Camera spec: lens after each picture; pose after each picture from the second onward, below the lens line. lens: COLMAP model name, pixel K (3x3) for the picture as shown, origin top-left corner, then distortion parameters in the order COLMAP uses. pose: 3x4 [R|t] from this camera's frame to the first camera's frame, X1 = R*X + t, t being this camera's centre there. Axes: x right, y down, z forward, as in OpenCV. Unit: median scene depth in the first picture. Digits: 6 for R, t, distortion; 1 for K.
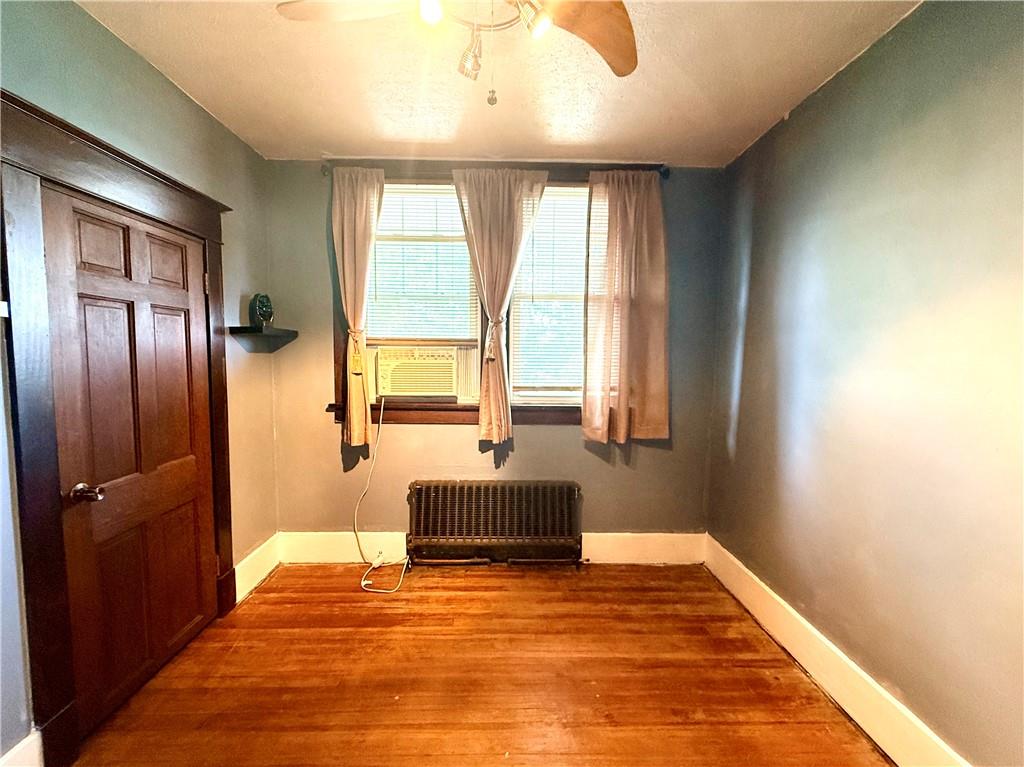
lens RADIAL K [[433.8, 0, 512.0], [0, 433.8, 383.5], [0, 0, 1]] dist [-0.002670, -0.000273]
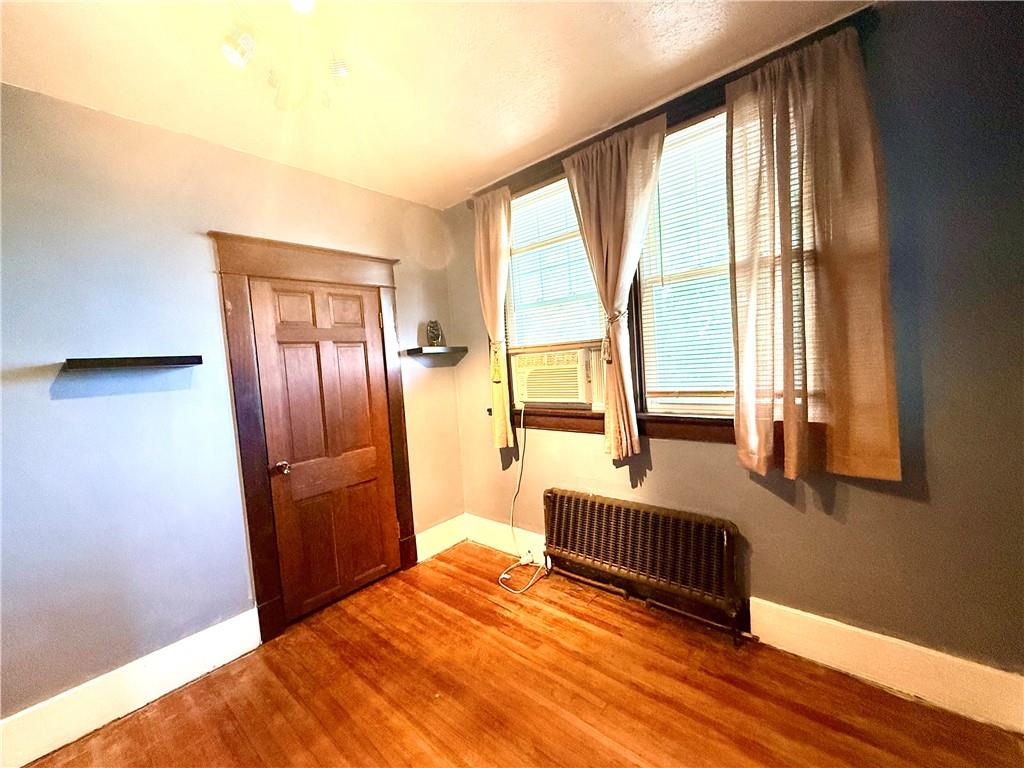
lens RADIAL K [[409.9, 0, 512.0], [0, 409.9, 384.0], [0, 0, 1]] dist [0.002169, 0.000148]
pose [[0.733907, -0.021022, -0.678925, 0.367484], [0.027375, 0.999624, -0.001360, -0.014746], [0.678699, -0.017588, 0.734206, 0.266768]]
